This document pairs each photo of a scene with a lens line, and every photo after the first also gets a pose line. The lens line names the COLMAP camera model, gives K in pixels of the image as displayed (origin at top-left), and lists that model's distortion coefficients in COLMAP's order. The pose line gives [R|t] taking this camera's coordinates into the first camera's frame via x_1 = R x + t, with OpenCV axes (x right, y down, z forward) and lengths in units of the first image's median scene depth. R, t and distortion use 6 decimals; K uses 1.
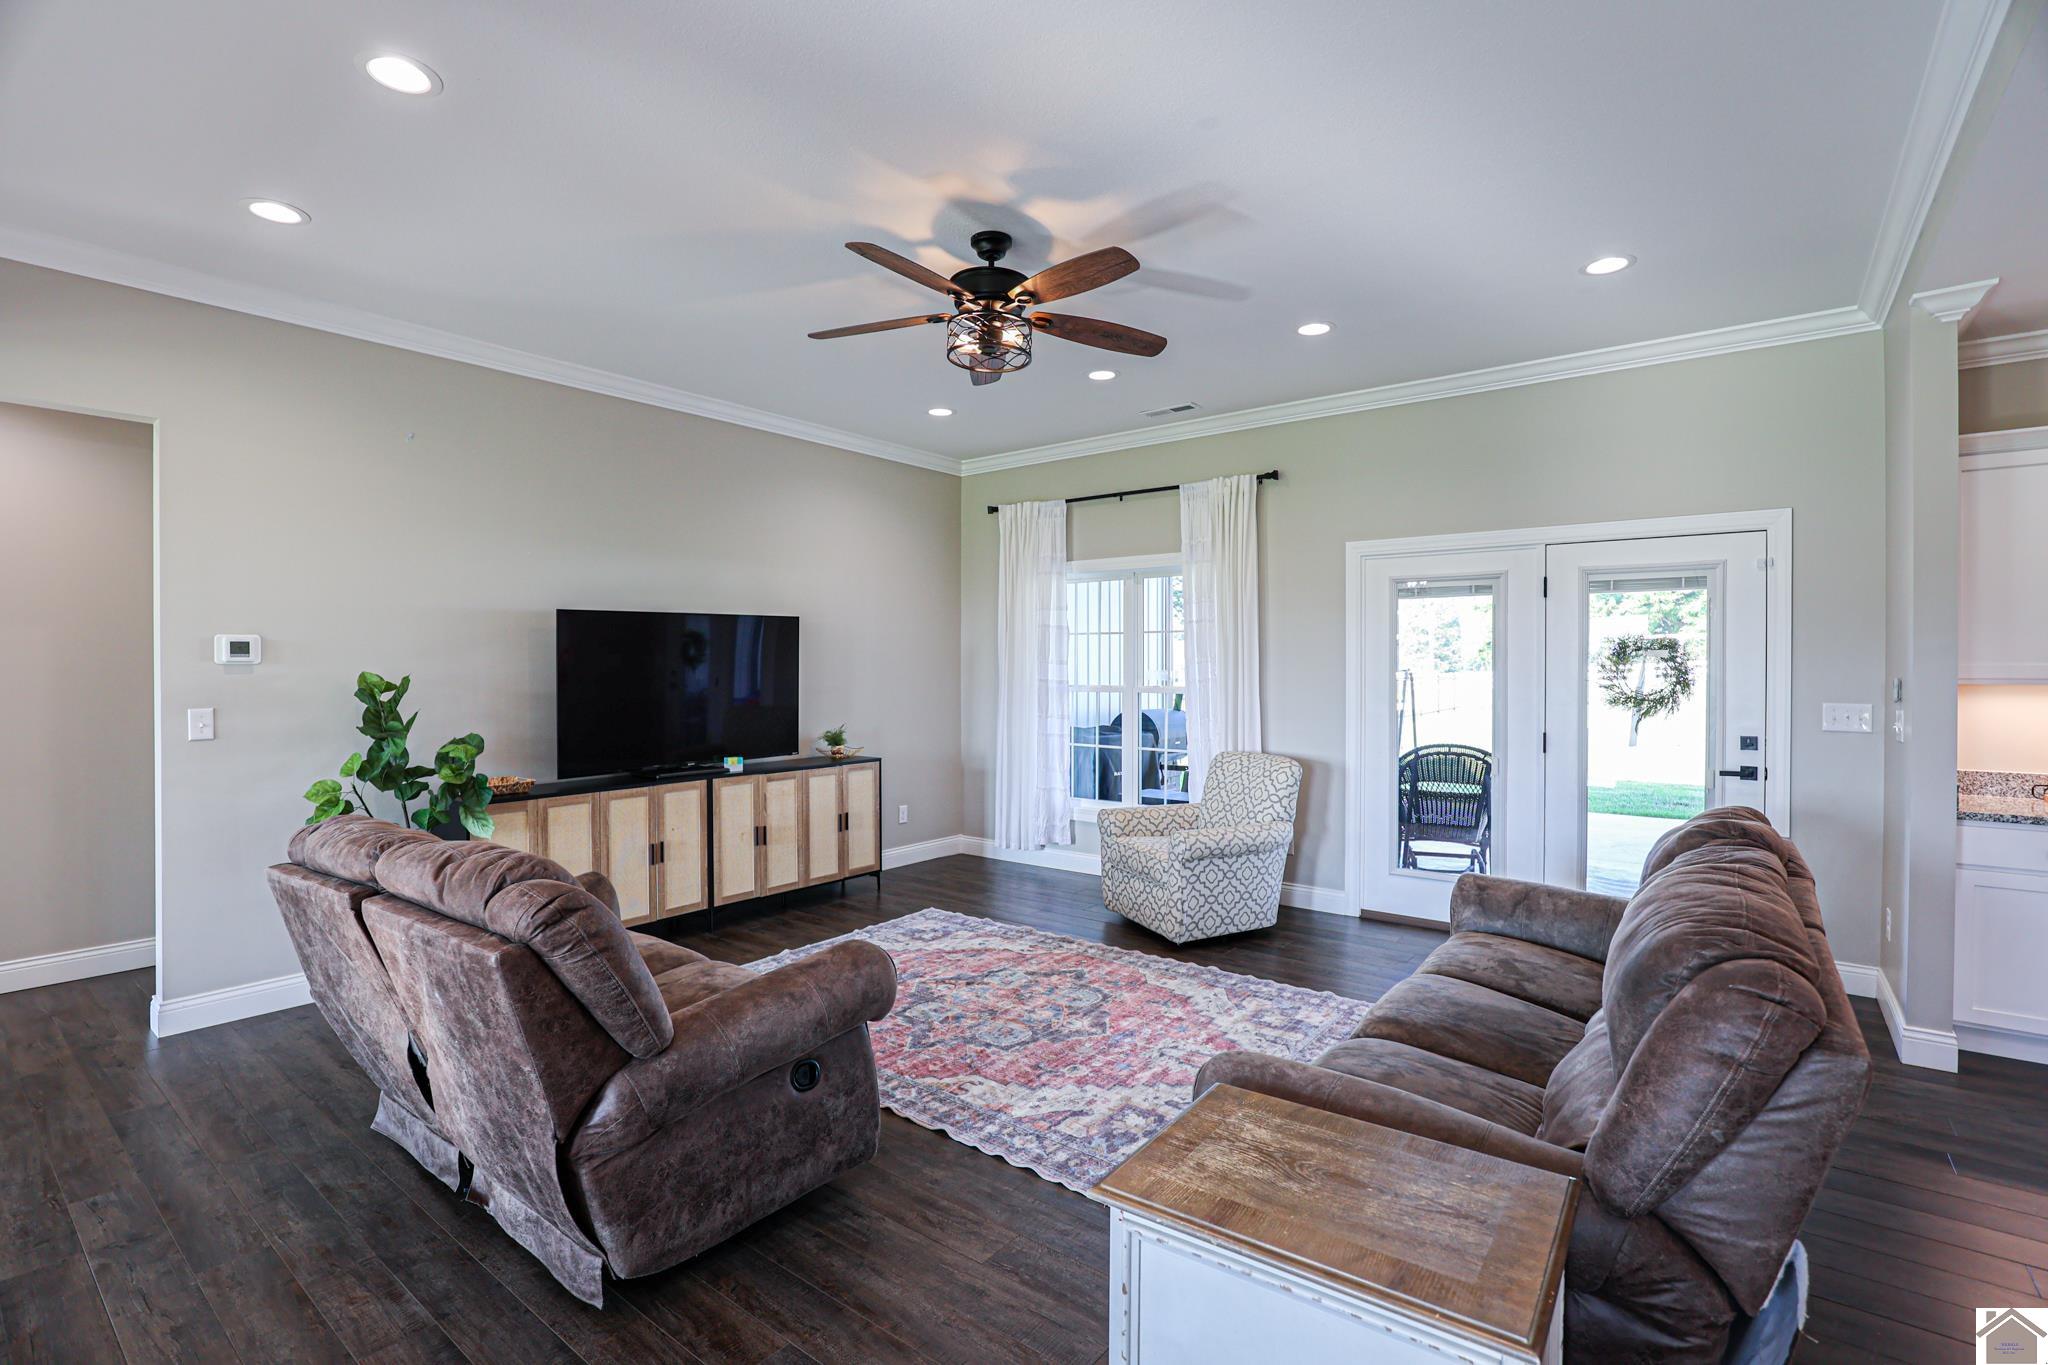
lens RADIAL K [[939.3, 0, 1030.1], [0, 939.3, 674.3], [0, 0, 1]] dist [-0.033793, 0.005563]
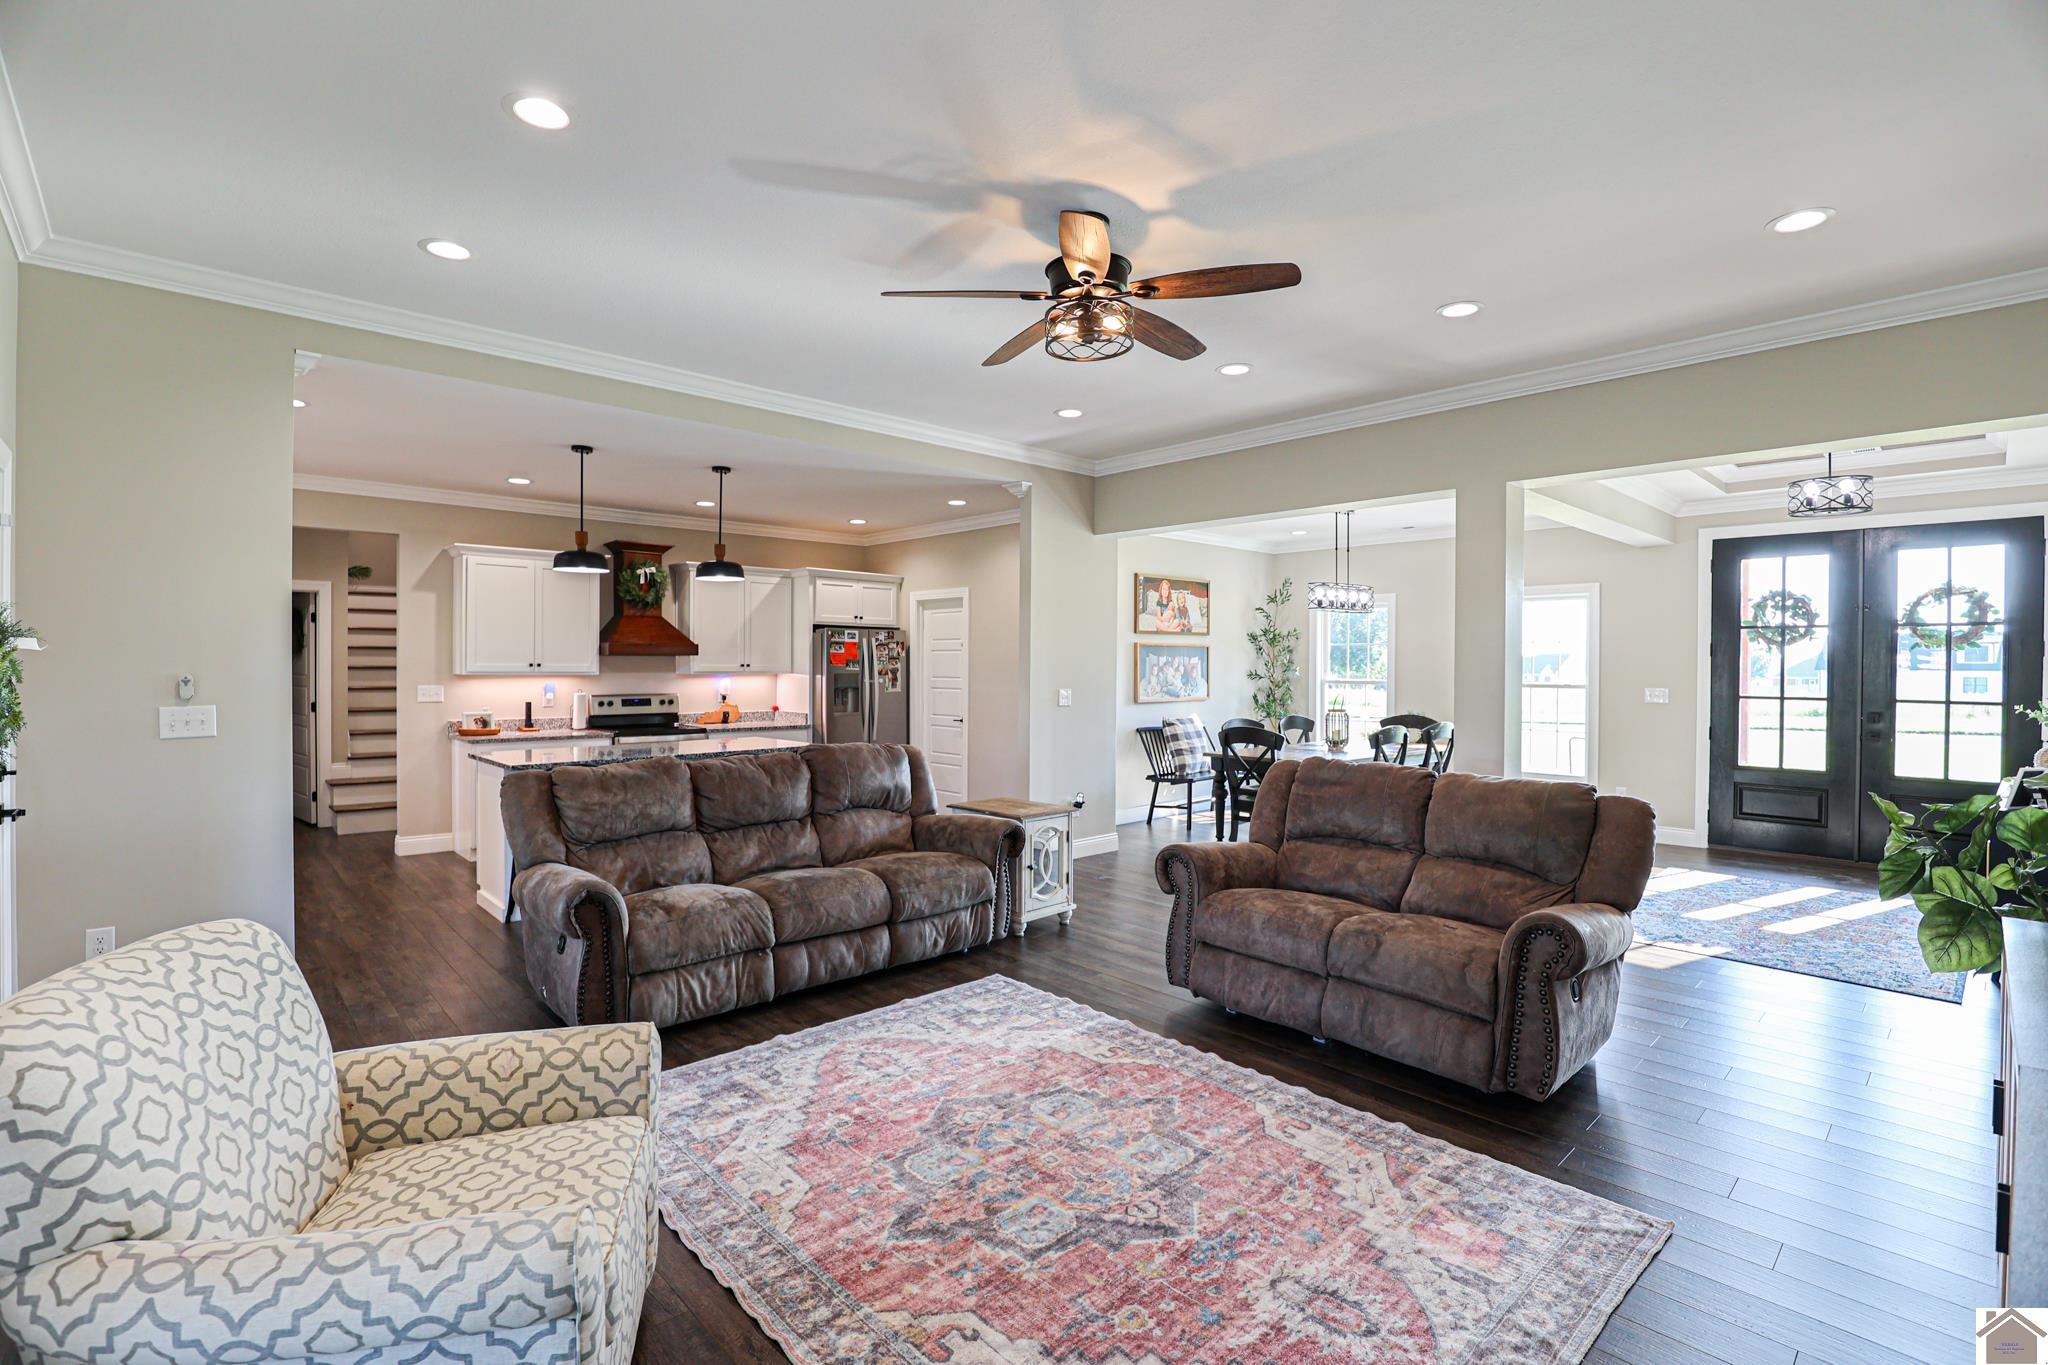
lens RADIAL K [[939.3, 0, 1025.7], [0, 939.3, 672.7], [0, 0, 1]] dist [-0.033793, 0.005563]
pose [[-0.987127, -0.005541, 0.159842, -0.096802], [-0.003215, 0.999885, 0.014806, -0.013293], [-0.159906, 0.014101, -0.987032, 1.410210]]
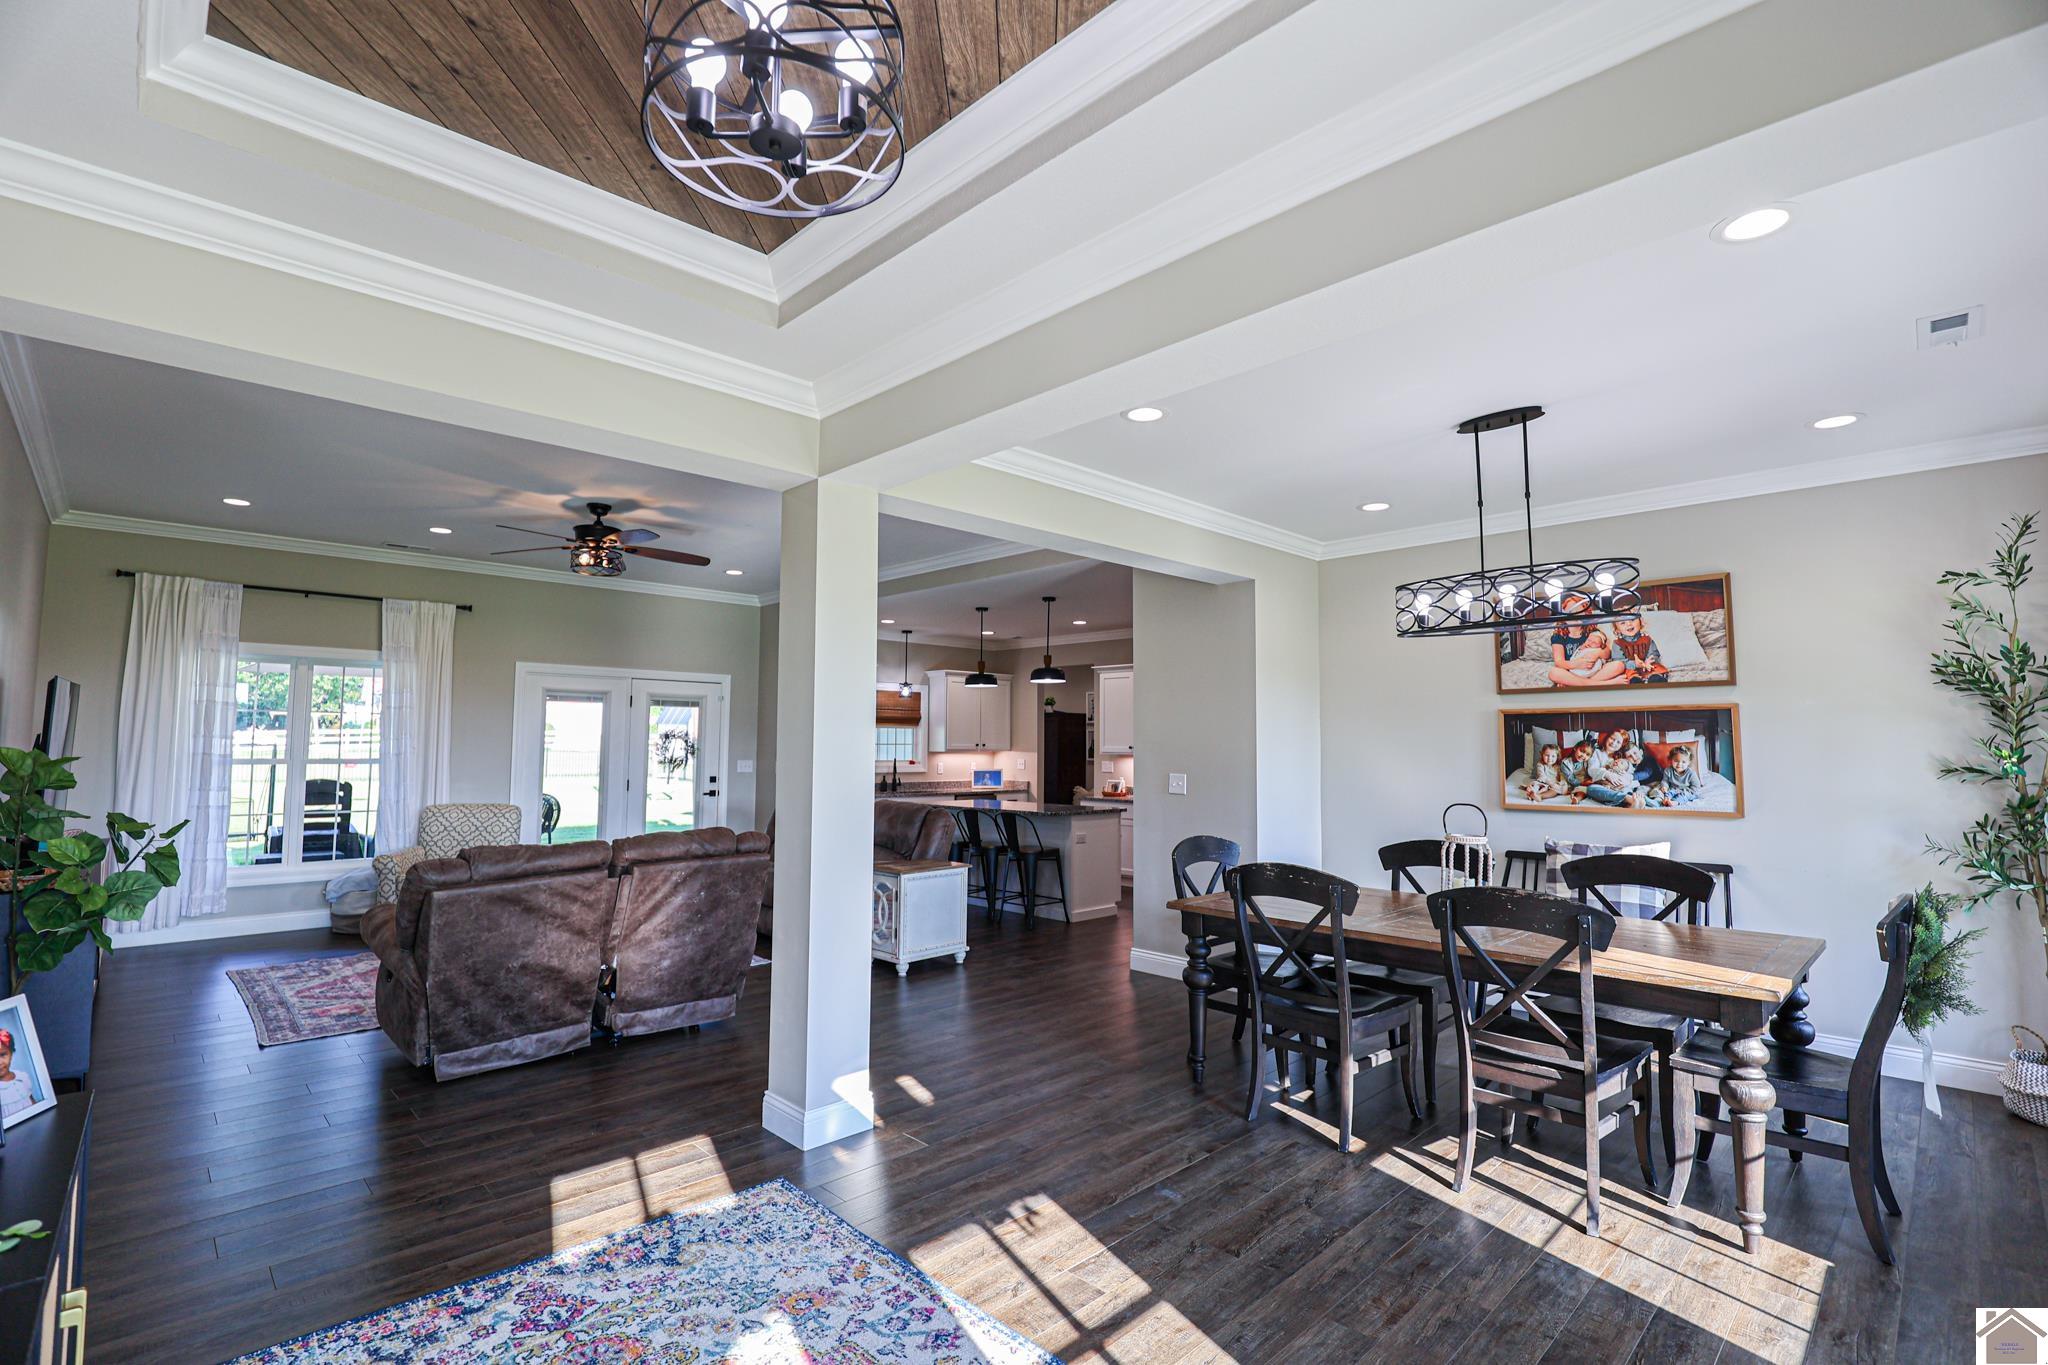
lens RADIAL K [[939.3, 0, 1028.1], [0, 939.3, 682.5], [0, 0, 1]] dist [-0.033793, 0.005563]
pose [[0.134118, 0.067056, 0.988694, -1.206214], [0.001616, 0.997692, -0.067886, -0.003048], [-0.990964, 0.010703, 0.133700, -0.037082]]
